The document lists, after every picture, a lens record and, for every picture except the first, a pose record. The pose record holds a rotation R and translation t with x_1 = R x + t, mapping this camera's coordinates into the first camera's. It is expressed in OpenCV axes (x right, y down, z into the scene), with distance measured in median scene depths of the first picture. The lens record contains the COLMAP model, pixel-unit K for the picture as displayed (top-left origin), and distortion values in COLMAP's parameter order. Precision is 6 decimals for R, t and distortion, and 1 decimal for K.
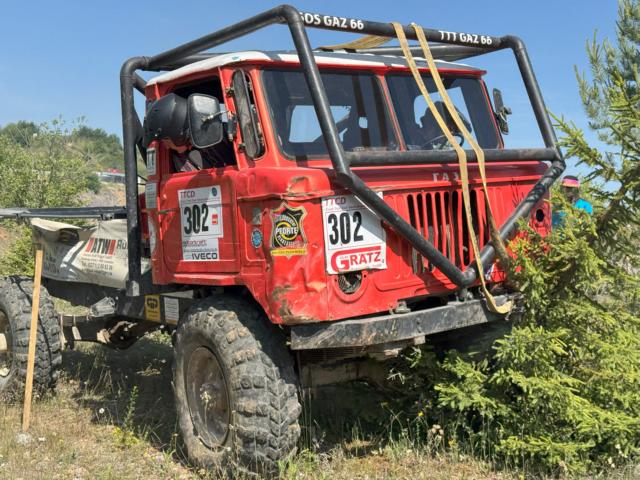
lens RADIAL K [[894.2, 0, 319.9], [0, 894.2, 240.0], [0, 0, 1]] dist [-0.119460, 0.000000]
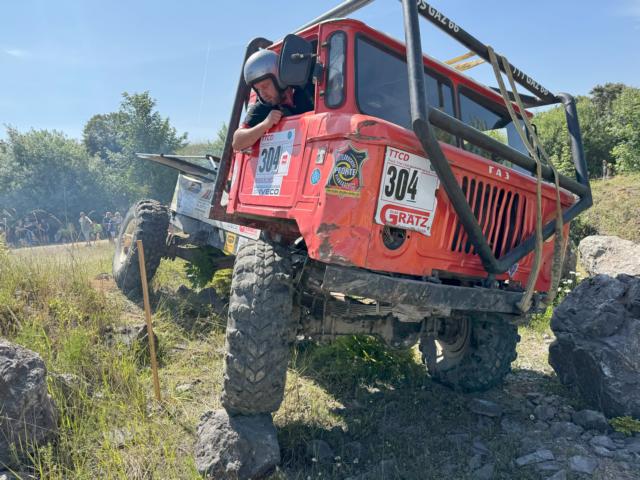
lens RADIAL K [[455.9, 0, 328.6], [0, 455.9, 222.8], [0, 0, 1]] dist [0.024291, -0.000648]
pose [[0.969015, 0.234047, -0.078945, -0.001236], [-0.239043, 0.969084, -0.061119, 0.080053], [0.062199, 0.078096, 0.995004, 0.478671]]
